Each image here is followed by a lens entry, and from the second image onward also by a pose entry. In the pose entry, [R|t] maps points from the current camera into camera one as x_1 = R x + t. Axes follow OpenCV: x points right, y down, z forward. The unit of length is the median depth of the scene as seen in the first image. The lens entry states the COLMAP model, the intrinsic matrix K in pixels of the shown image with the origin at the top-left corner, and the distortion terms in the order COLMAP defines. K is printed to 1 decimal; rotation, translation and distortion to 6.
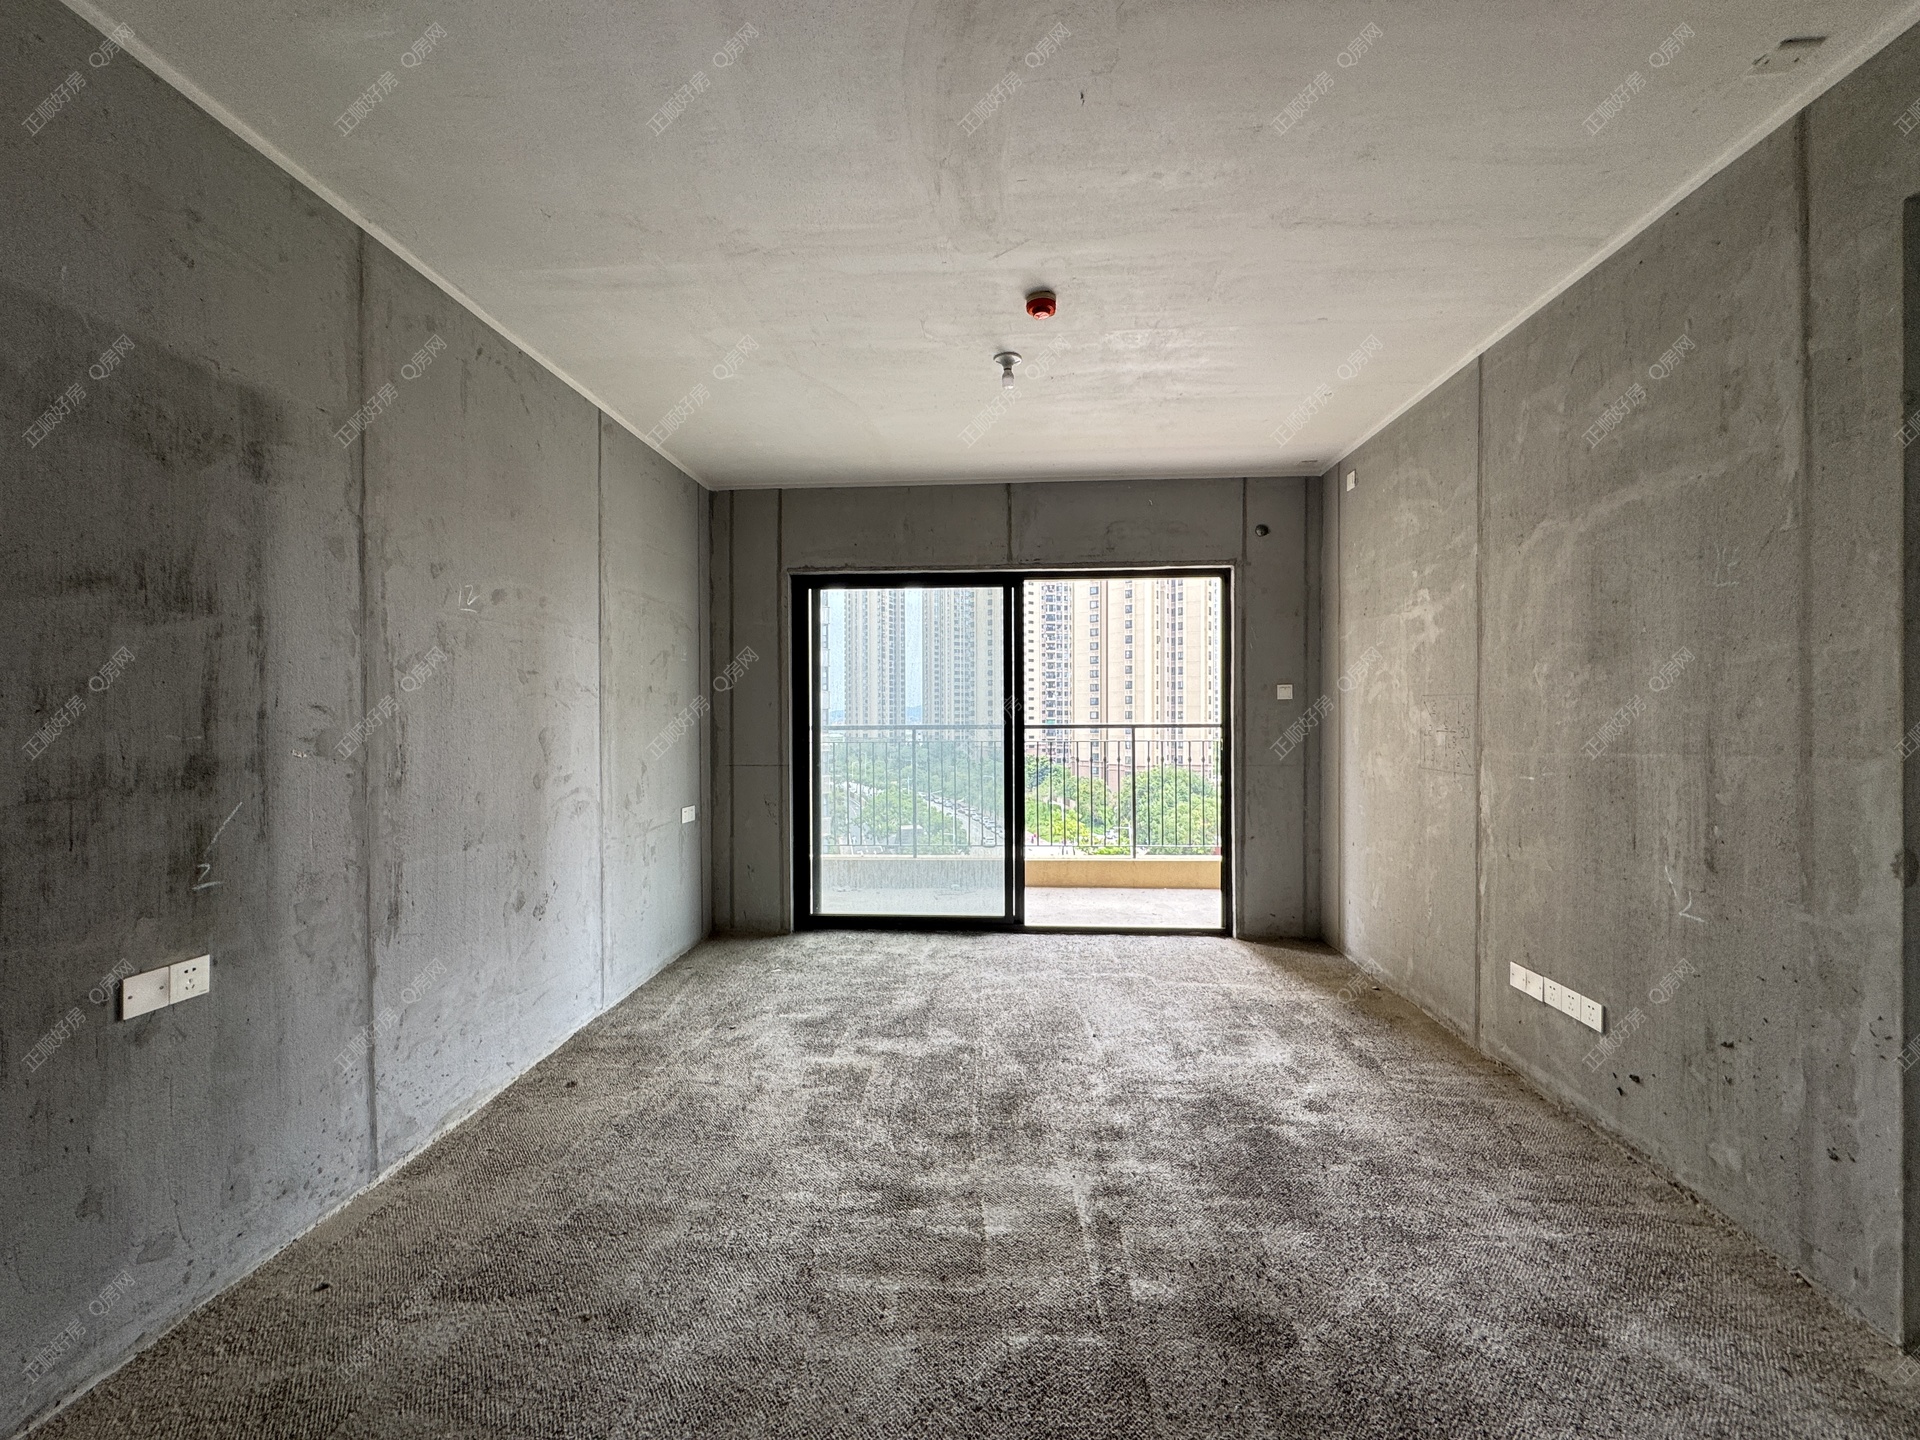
lens RADIAL K [[773.0, 0, 953.7], [0, 773.0, 726.1], [0, 0, 1]] dist [-0.002598, 0.000237]
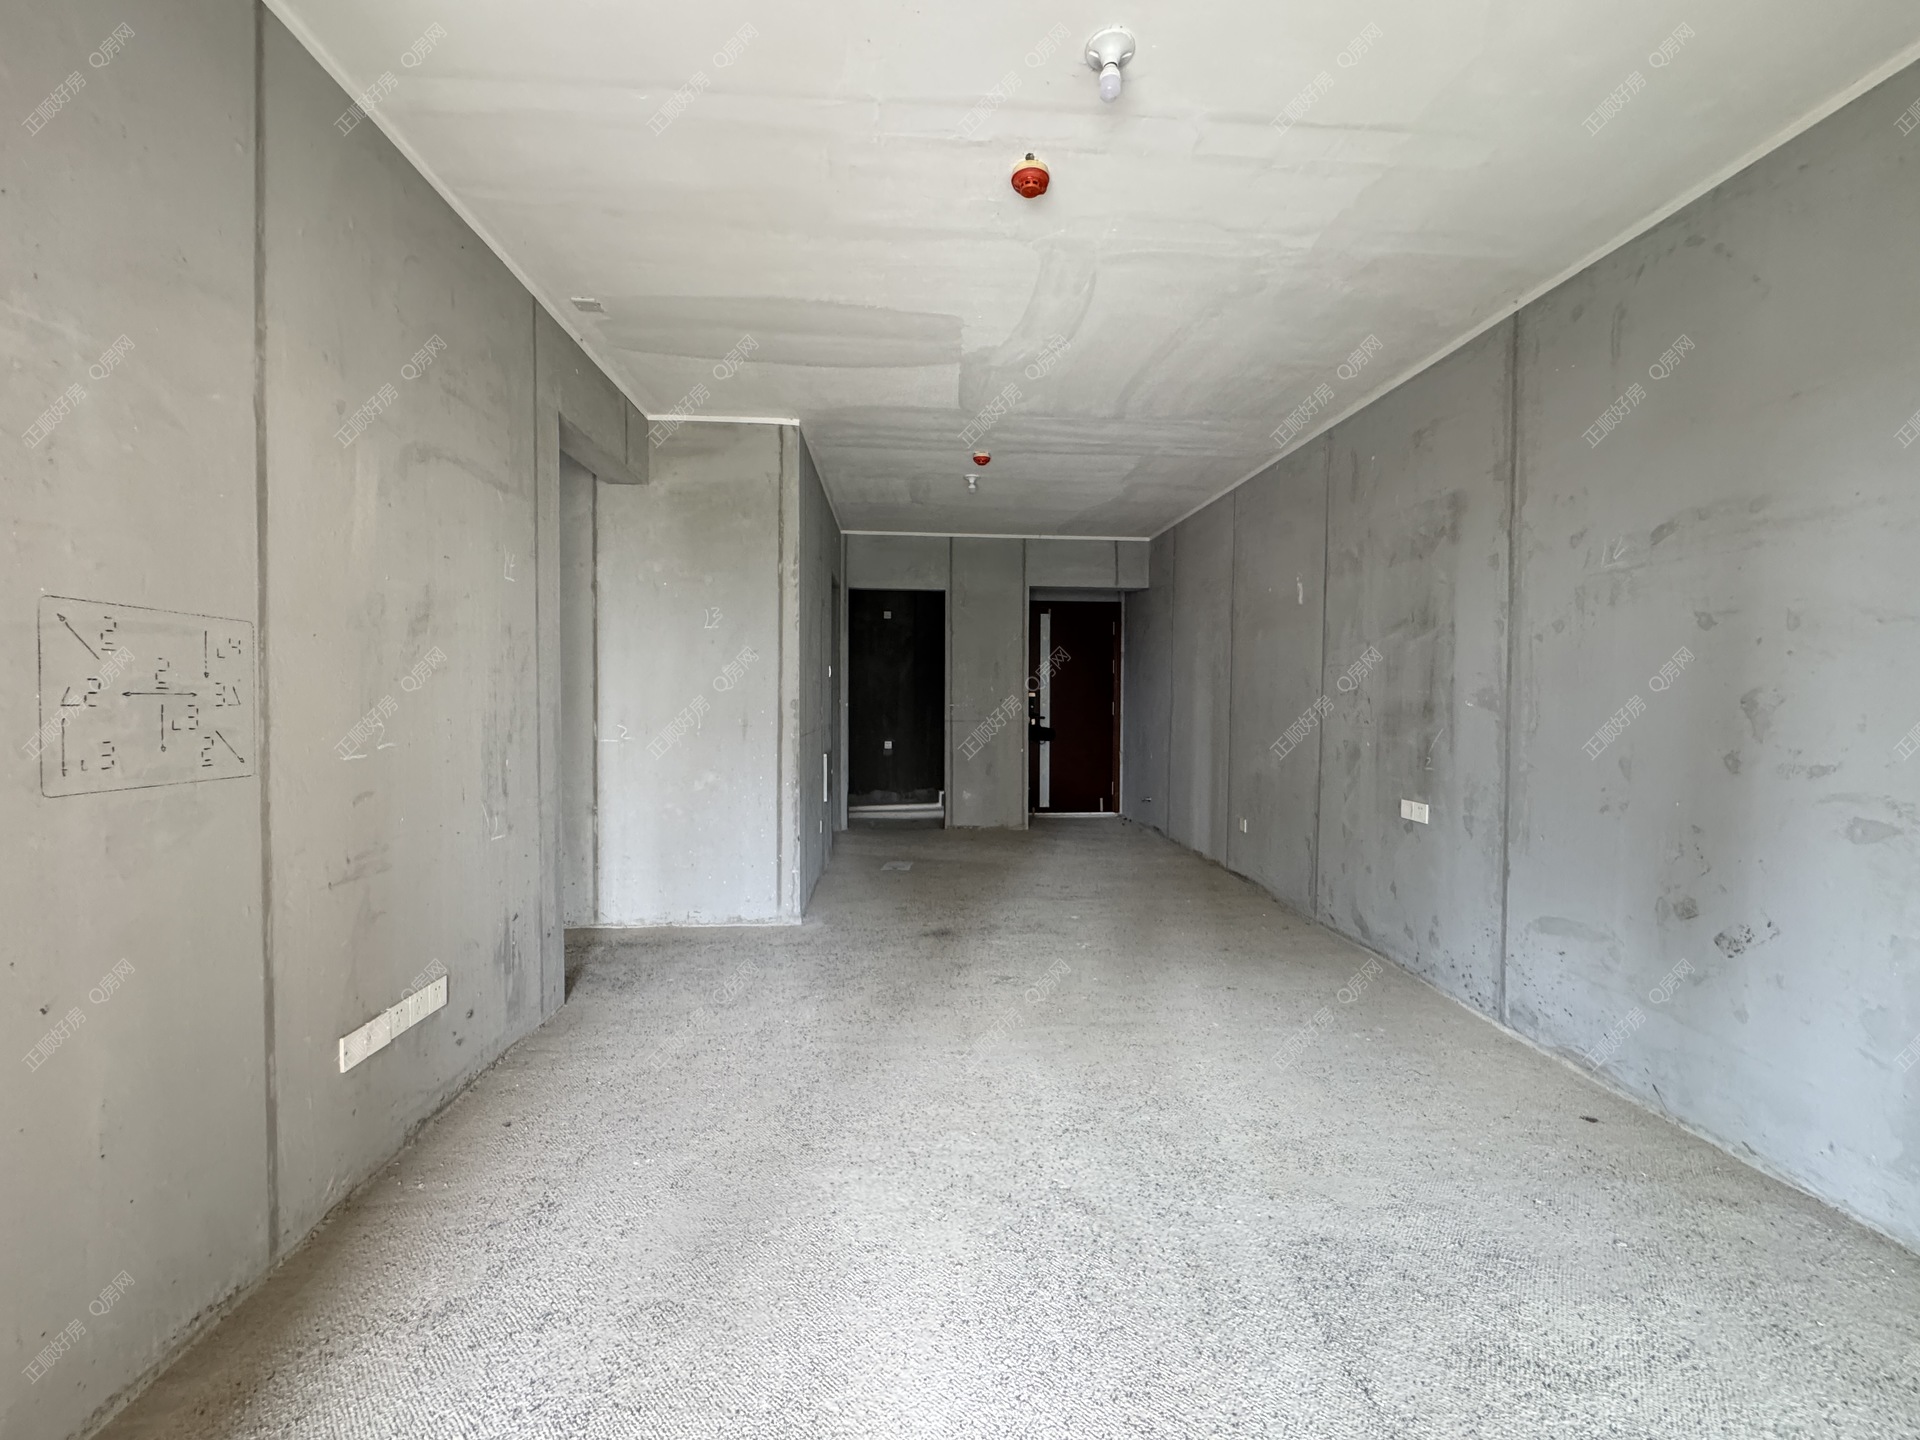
lens RADIAL K [[773.0, 0, 960.4], [0, 773.0, 716.4], [0, 0, 1]] dist [-0.002598, 0.000237]
pose [[-0.990190, 0.004000, -0.139673, 0.302099], [-0.001144, 0.999325, 0.036731, 0.003441], [0.139726, 0.036530, -0.989516, 1.804812]]
